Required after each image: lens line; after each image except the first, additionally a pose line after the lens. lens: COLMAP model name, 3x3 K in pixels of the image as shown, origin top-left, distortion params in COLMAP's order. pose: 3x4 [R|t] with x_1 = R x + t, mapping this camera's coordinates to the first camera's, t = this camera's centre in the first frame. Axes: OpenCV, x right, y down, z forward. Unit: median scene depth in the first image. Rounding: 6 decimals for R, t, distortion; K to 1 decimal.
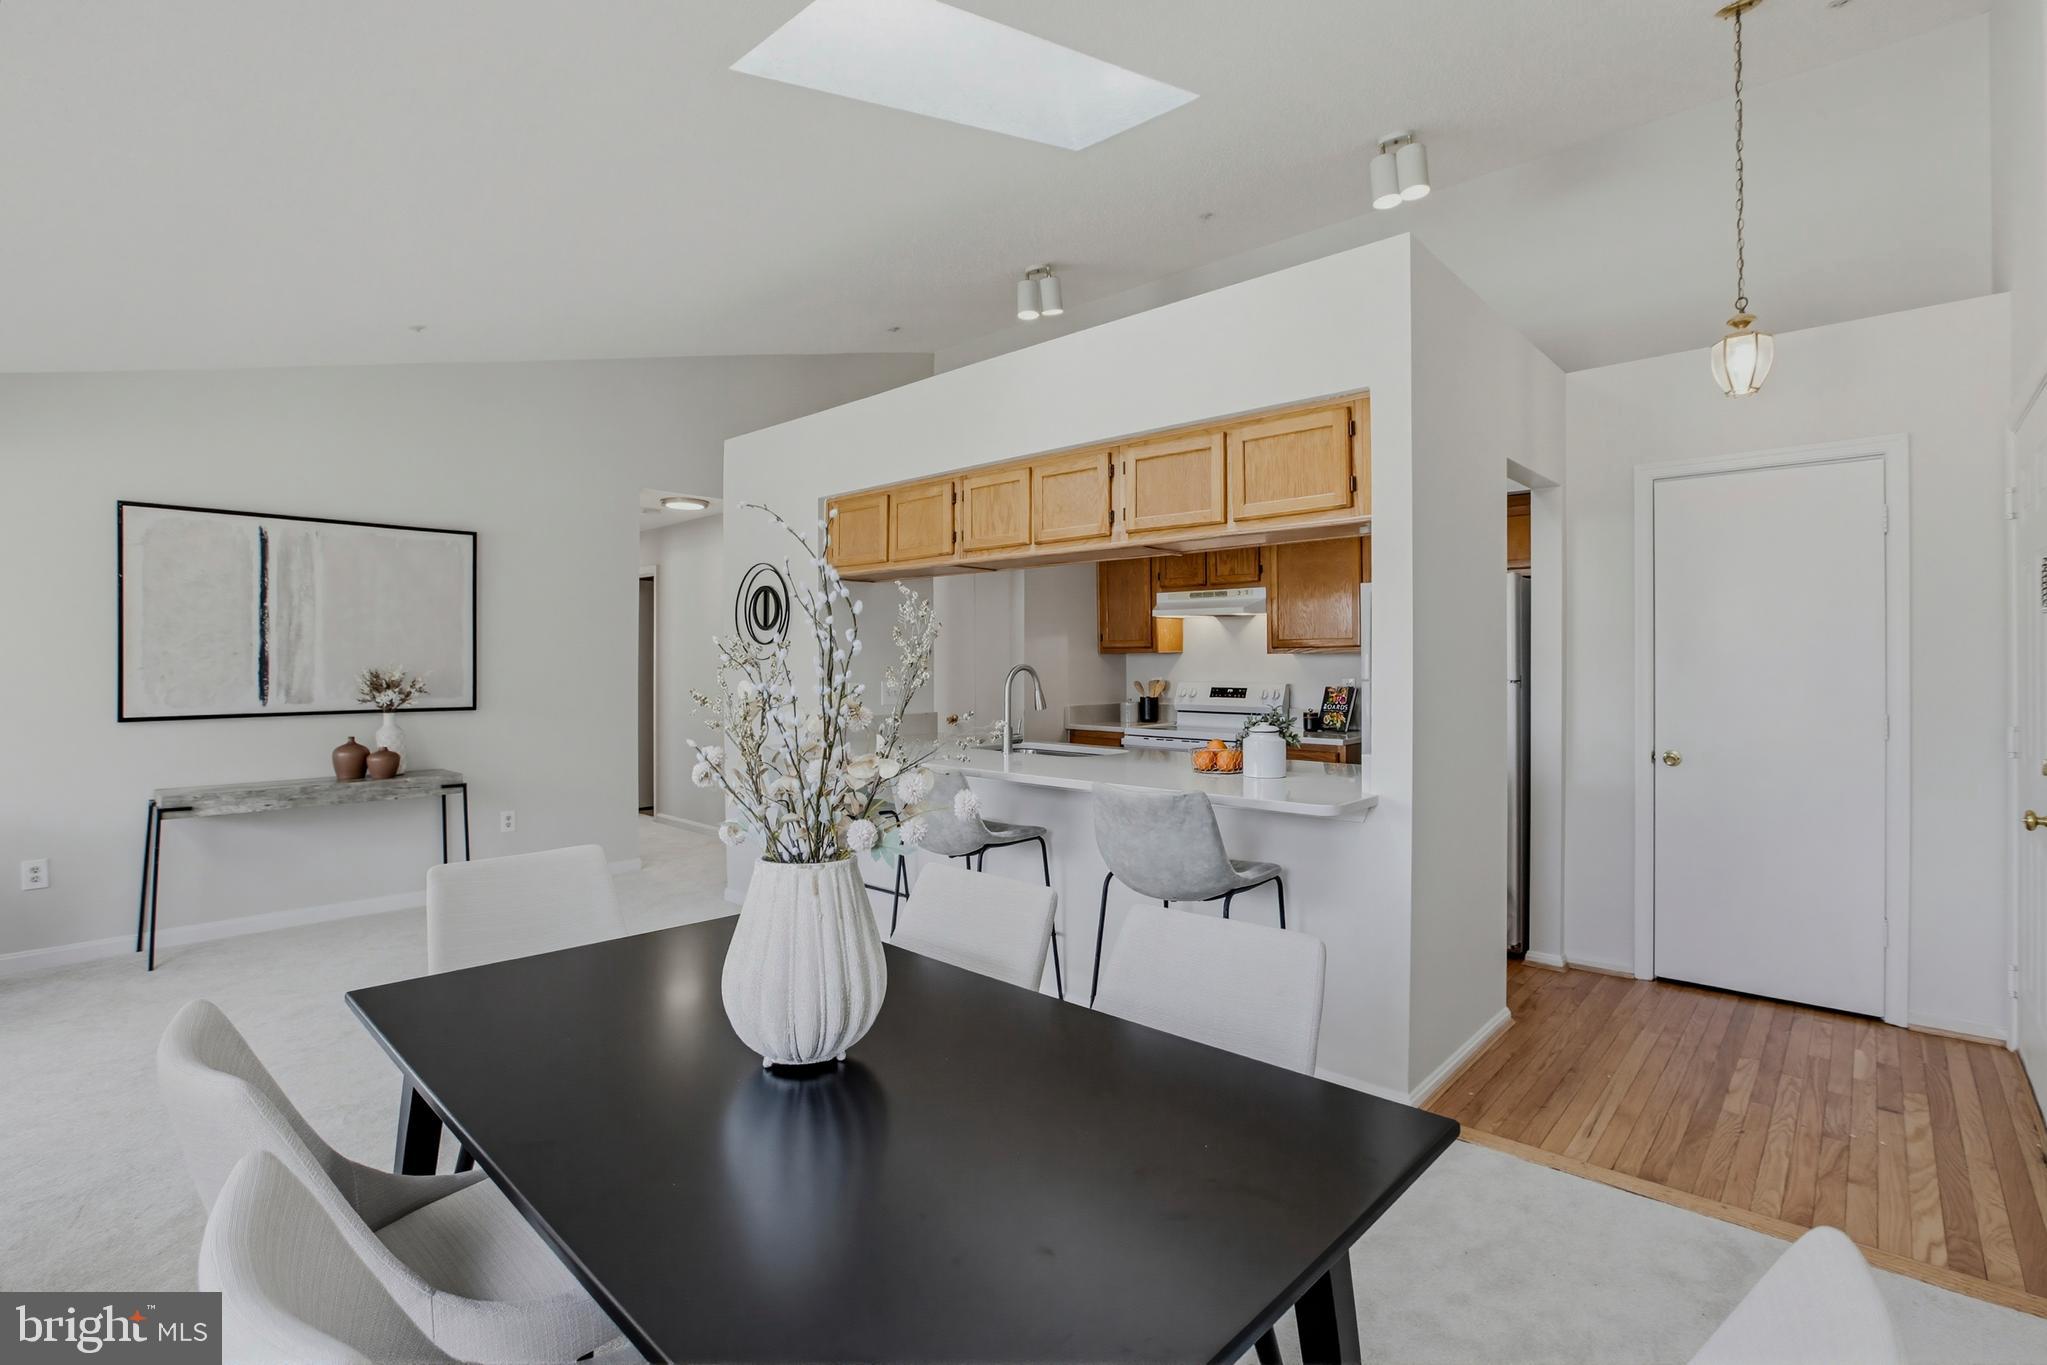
lens RADIAL K [[942.4, 0, 1024.1], [0, 942.4, 674.8], [0, 0, 1]] dist [-0.047777, 0.015416]
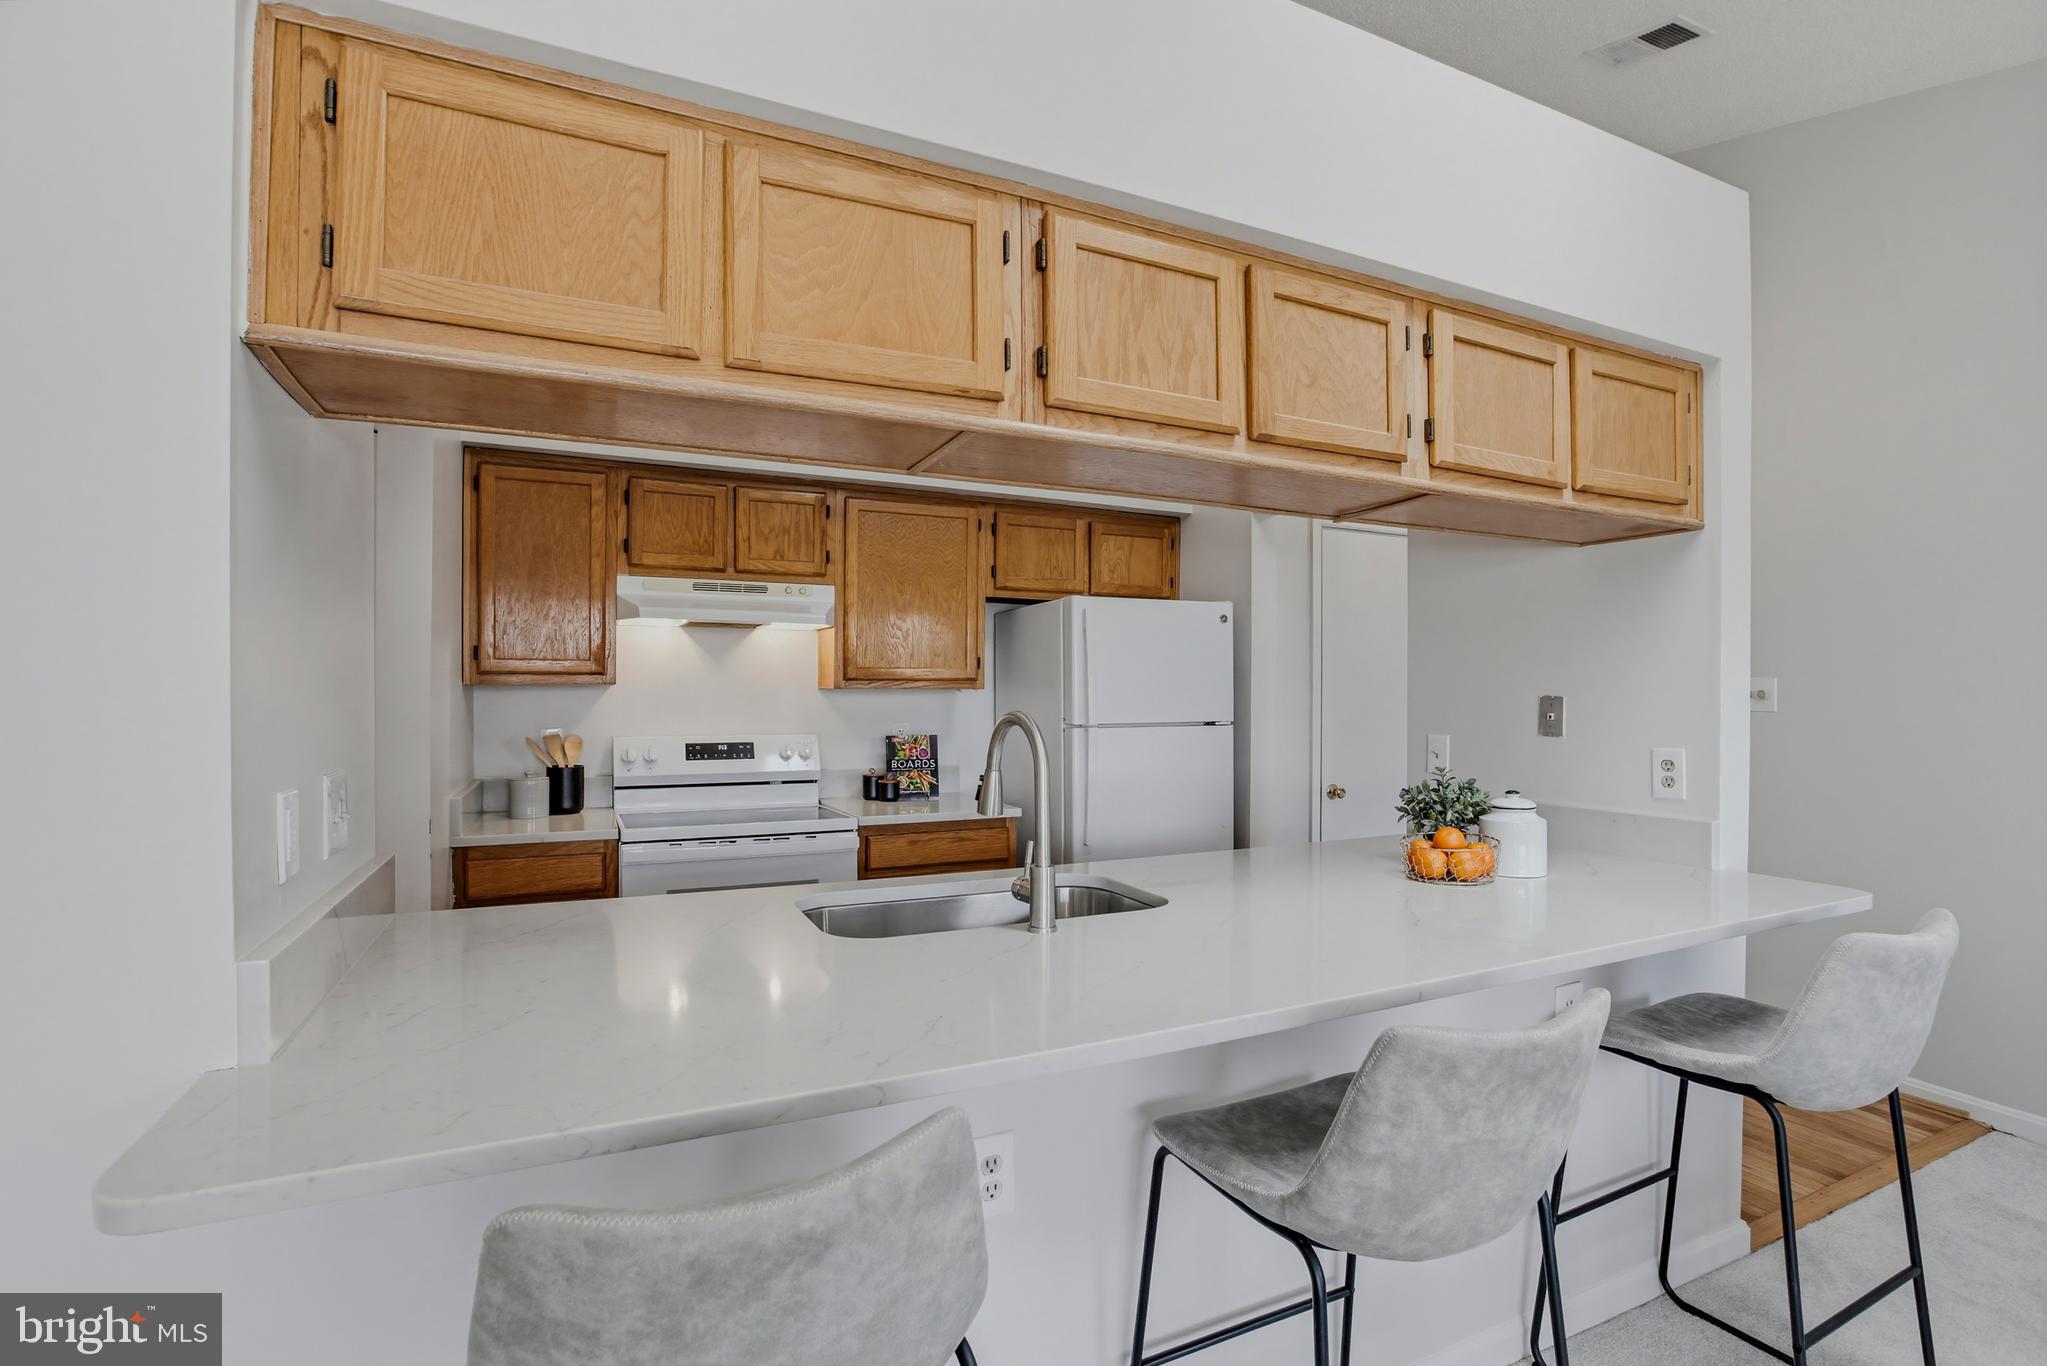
lens RADIAL K [[938.8, 0, 1025.3], [0, 938.8, 692.6], [0, 0, 1]] dist [-0.061004, 0.024245]
pose [[0.387242, 0.004018, 0.921969, -0.291621], [0.010724, 0.999903, -0.008862, -0.012767], [-0.921916, 0.013319, 0.387161, 0.638464]]
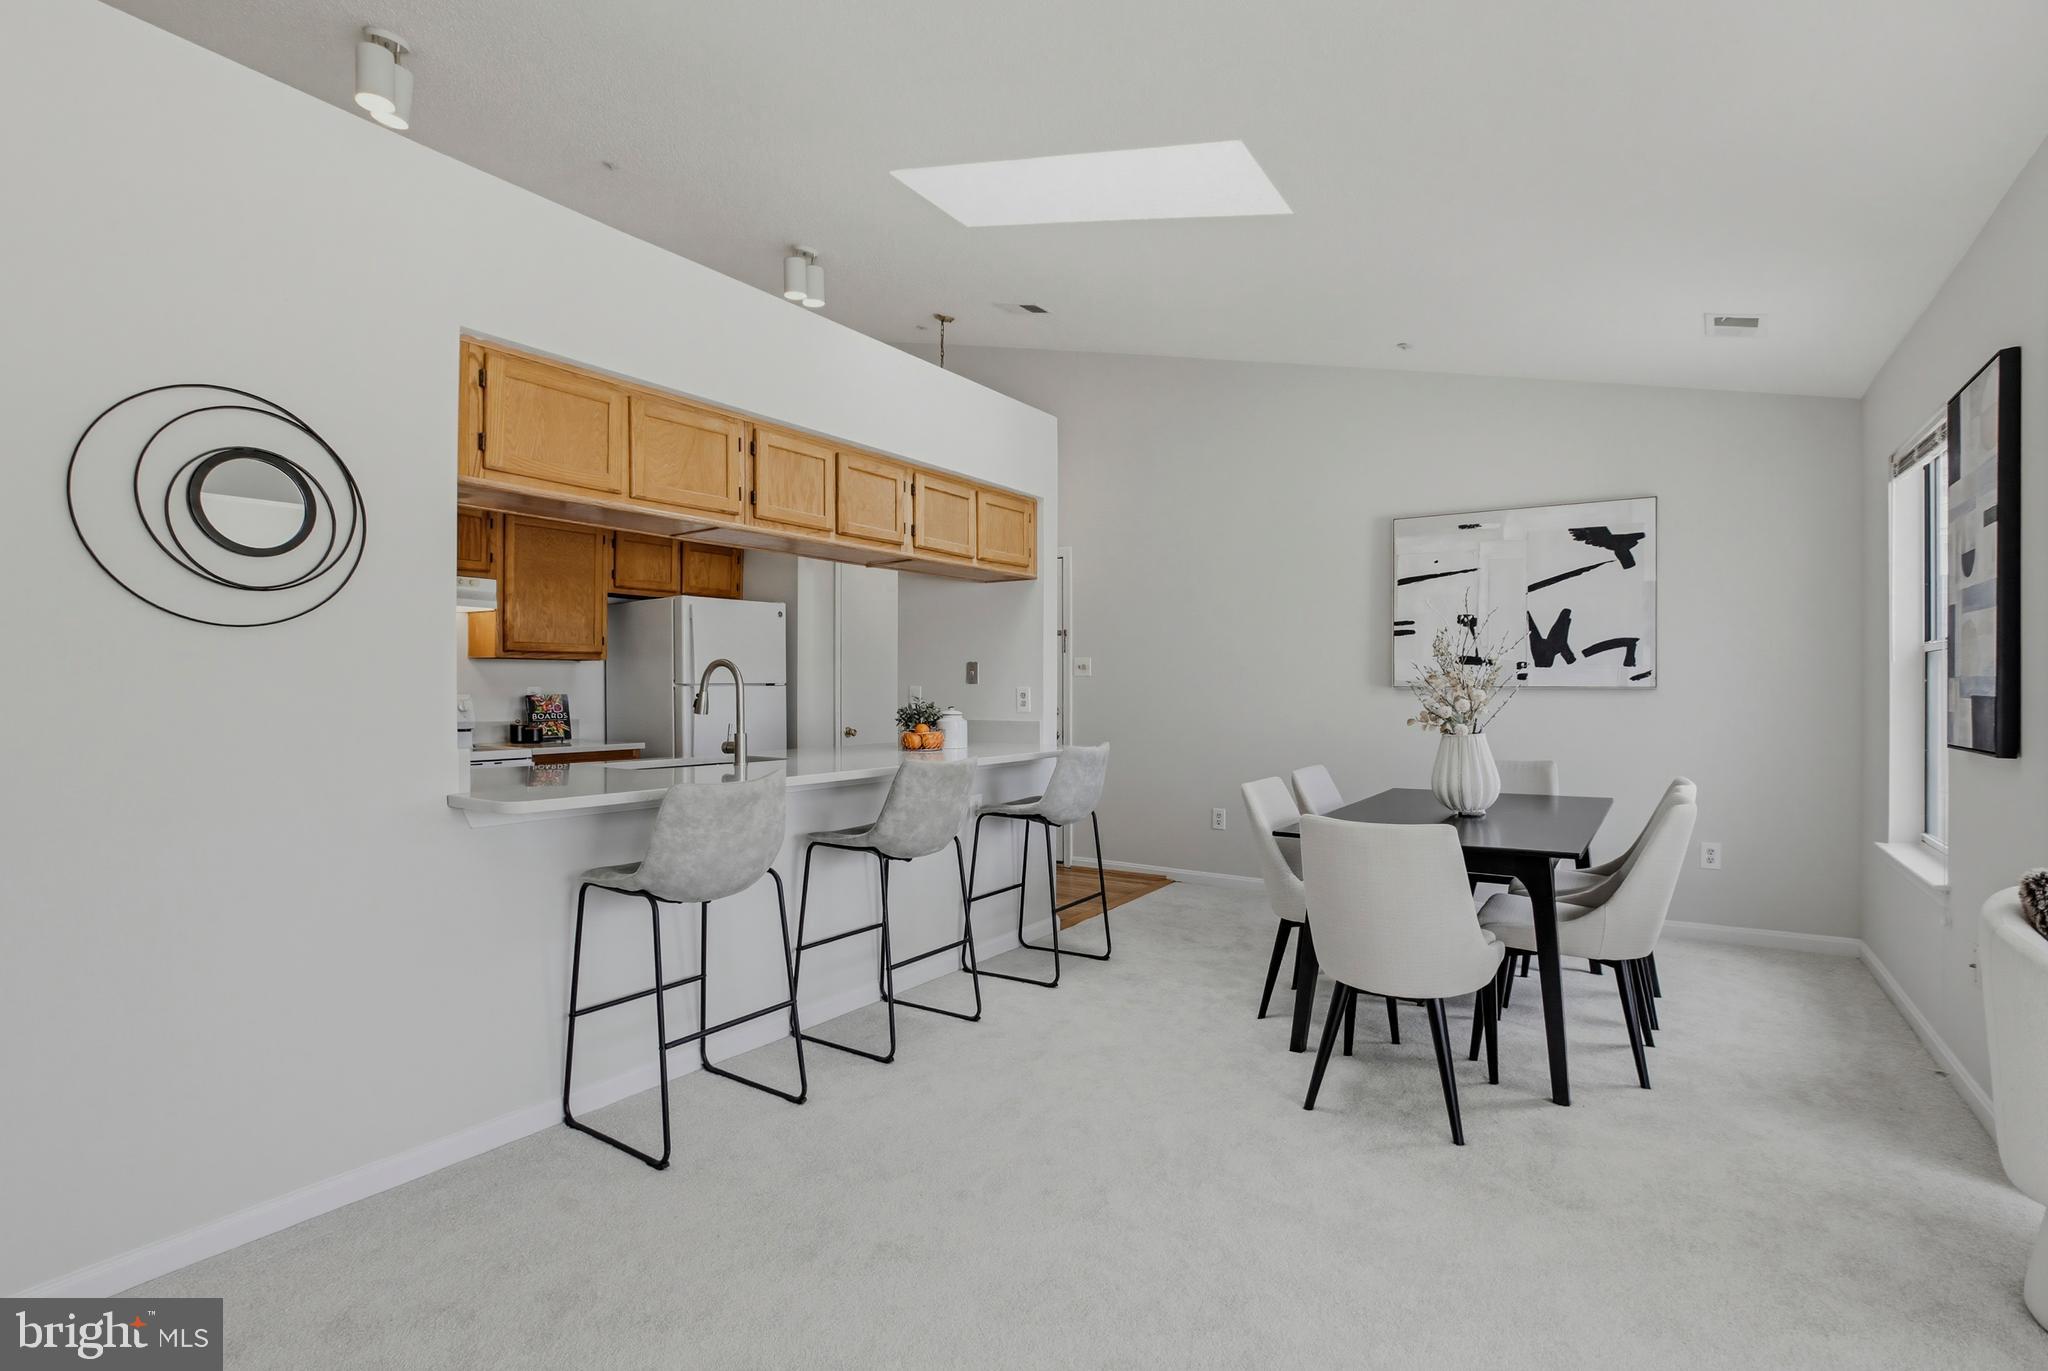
lens RADIAL K [[935.0, 0, 987.9], [0, 935.0, 687.5], [0, 0, 1]] dist [-0.043404, 0.000055]
pose [[-0.105569, 0.002549, 0.994409, -0.640405], [0.015522, 0.999879, -0.000915, 0.012934], [-0.994291, 0.015339, -0.105596, 0.652592]]
